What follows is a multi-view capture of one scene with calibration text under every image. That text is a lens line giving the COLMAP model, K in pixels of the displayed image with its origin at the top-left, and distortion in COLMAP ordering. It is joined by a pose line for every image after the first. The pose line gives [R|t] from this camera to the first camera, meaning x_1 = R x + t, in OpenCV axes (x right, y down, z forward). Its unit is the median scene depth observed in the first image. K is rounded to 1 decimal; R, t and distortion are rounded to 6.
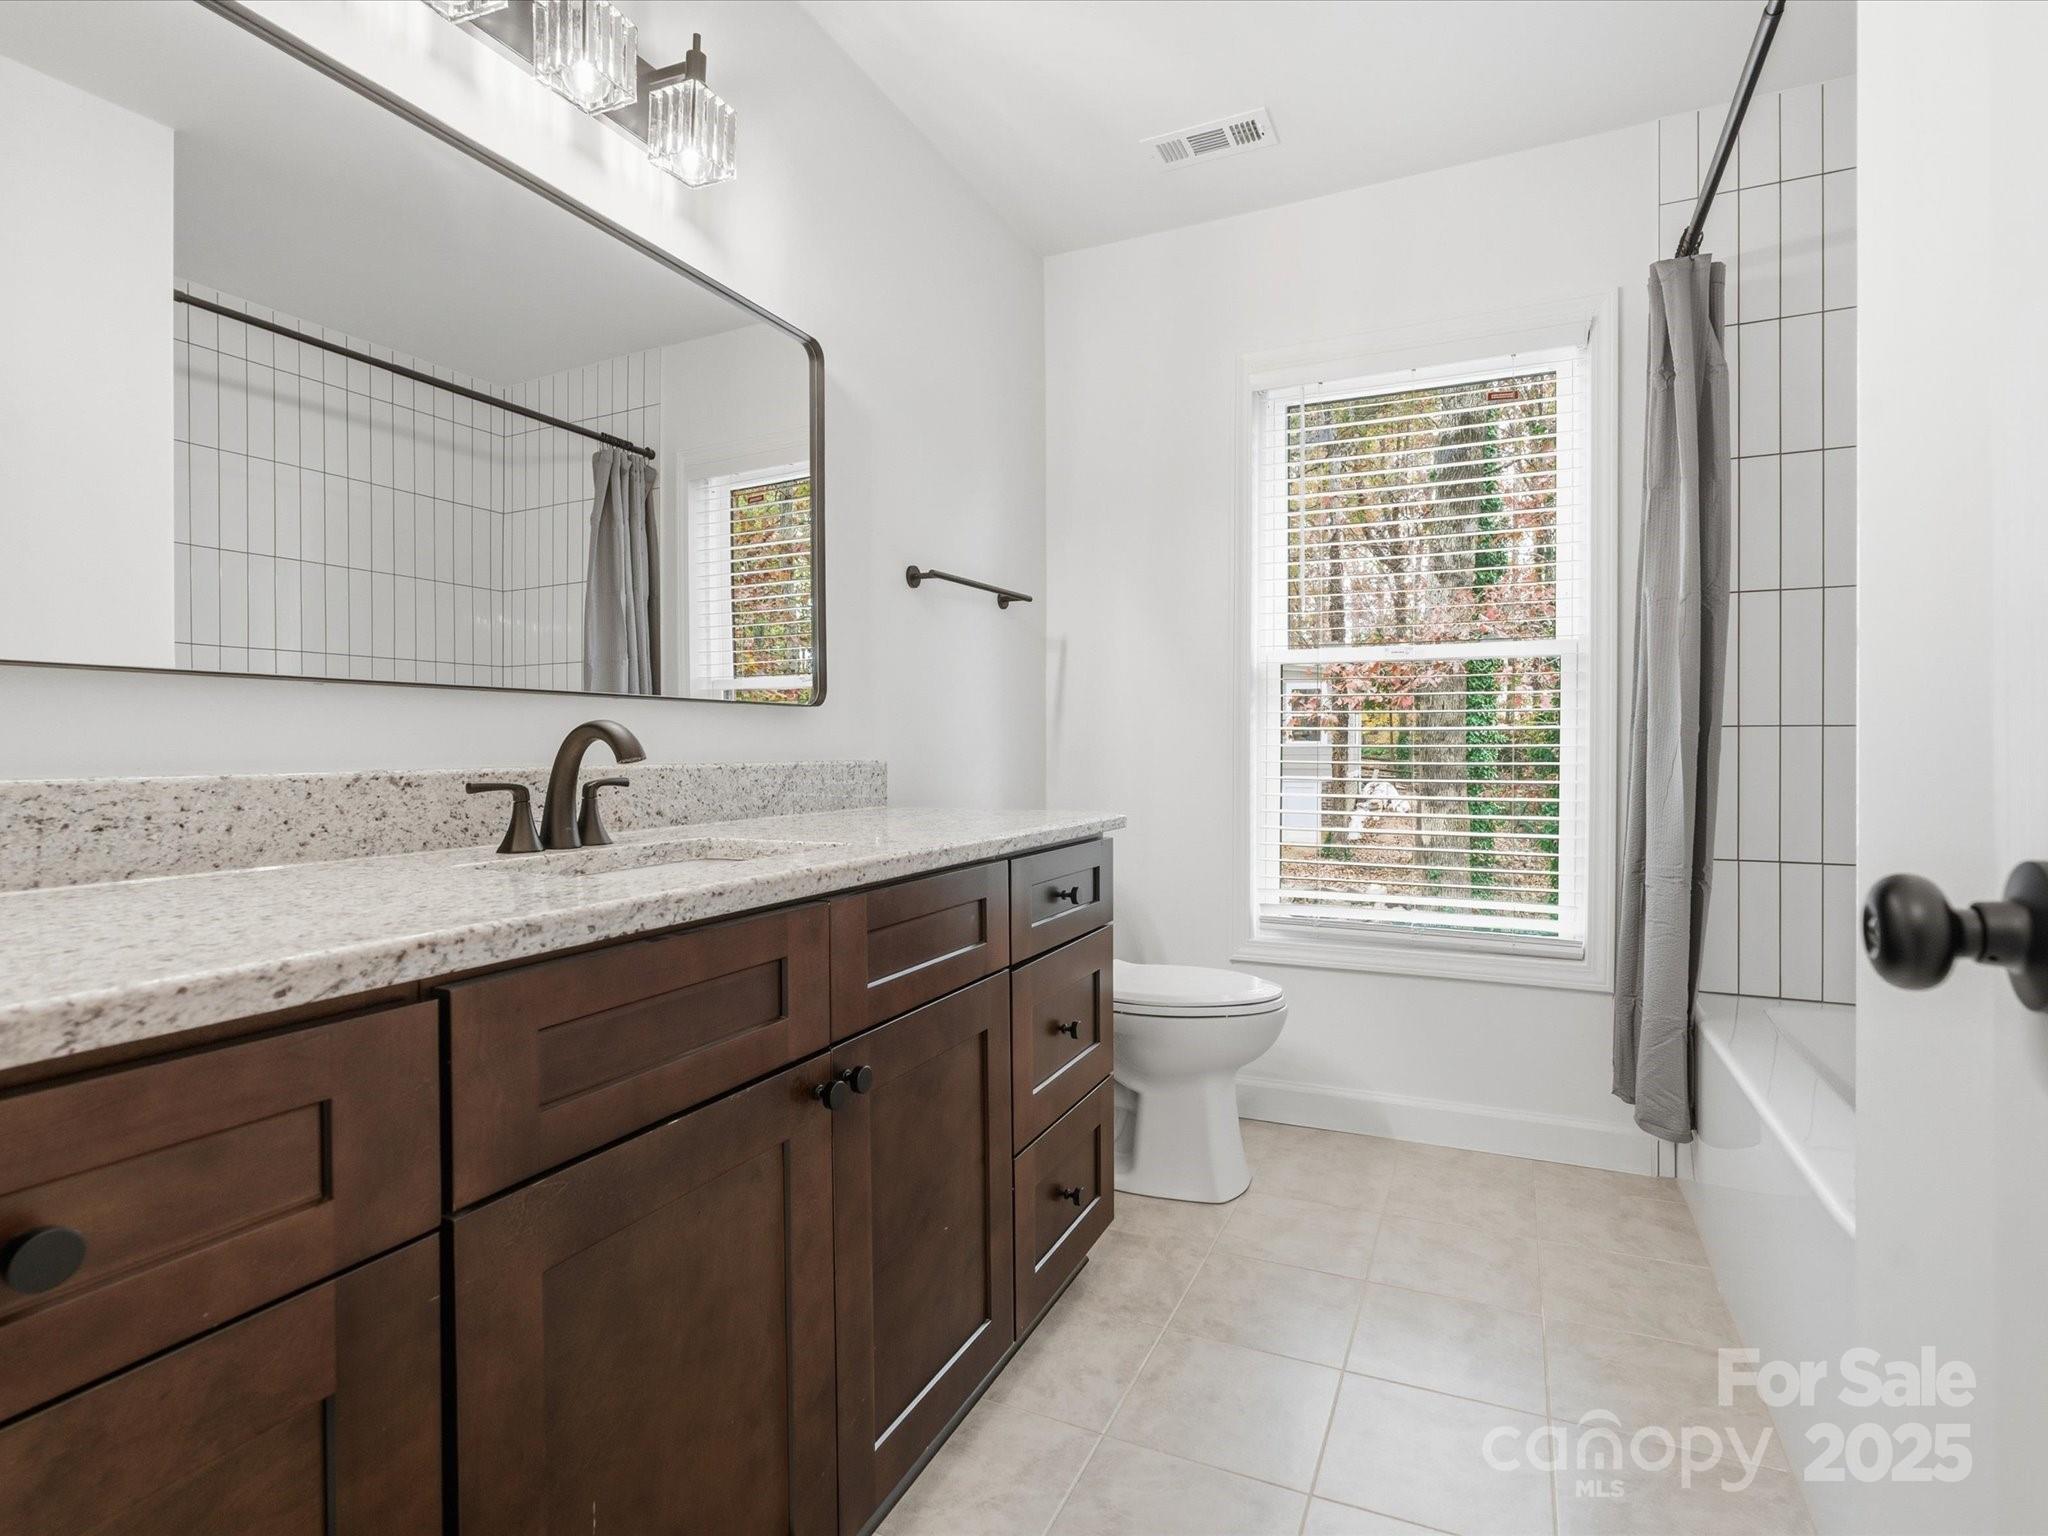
lens RADIAL K [[1029.3, 0, 1032.1], [0, 1029.3, 769.1], [0, 0, 1]] dist [0.000932, 0.001515]
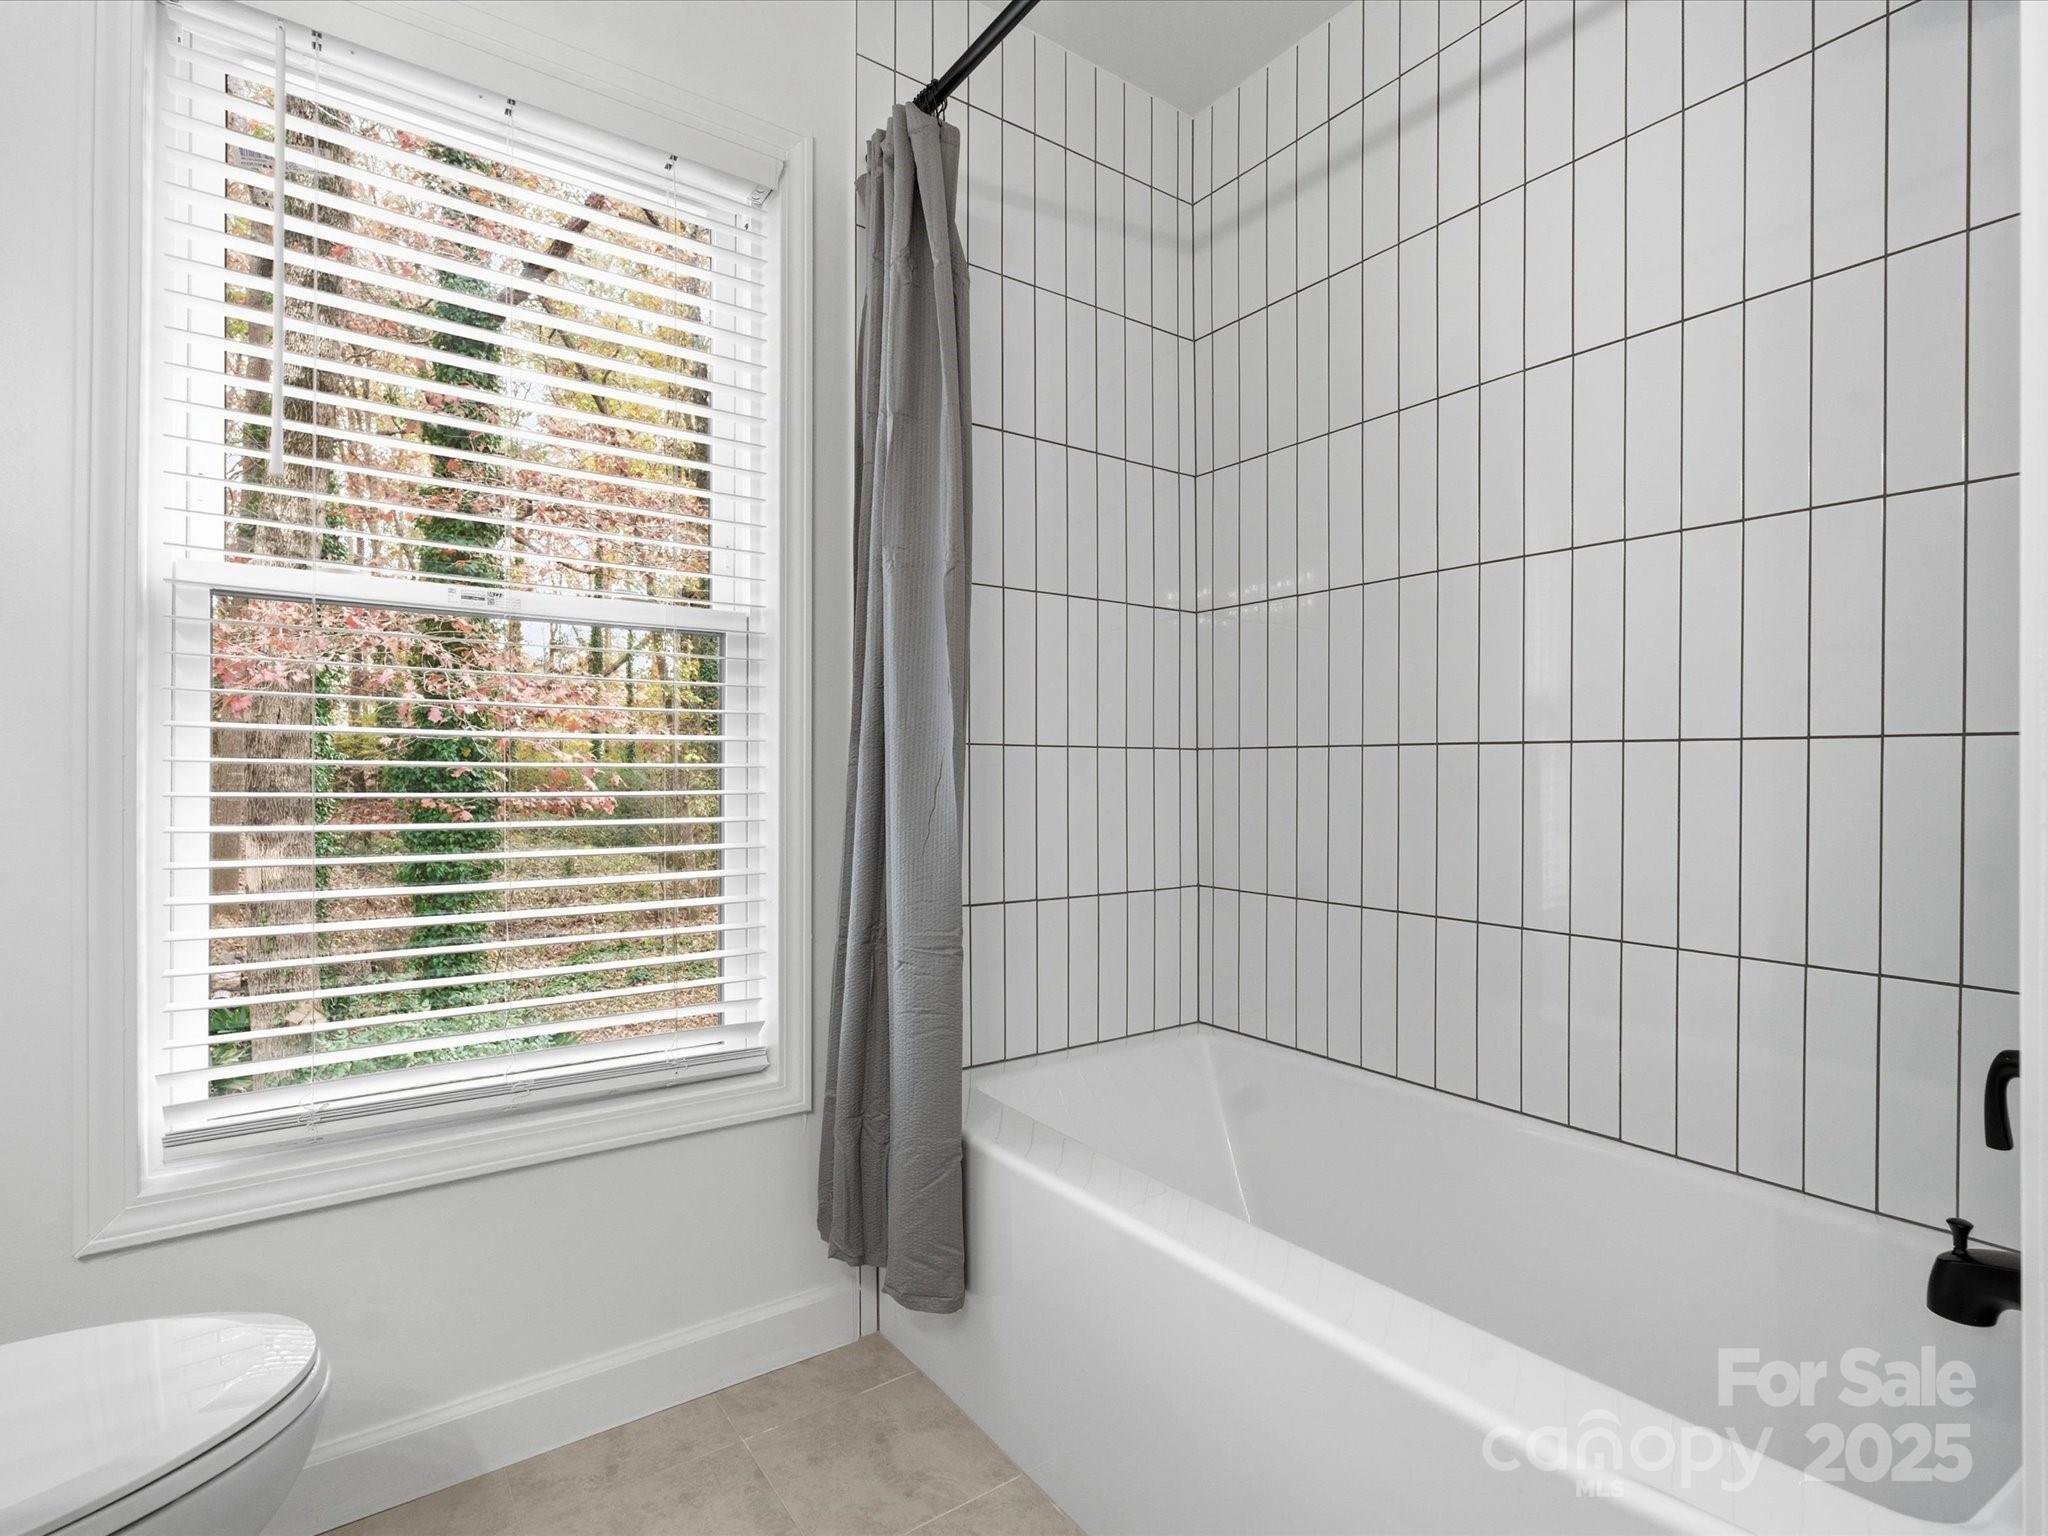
lens RADIAL K [[1005.3, 0, 1023.5], [0, 1005.3, 786.4], [0, 0, 1]] dist [-0.001343, 0.000203]
pose [[0.496212, -0.006934, 0.868174, 0.026540], [0.009893, 0.999948, 0.002332, -0.007896], [-0.868145, 0.007432, 0.496255, 0.453275]]
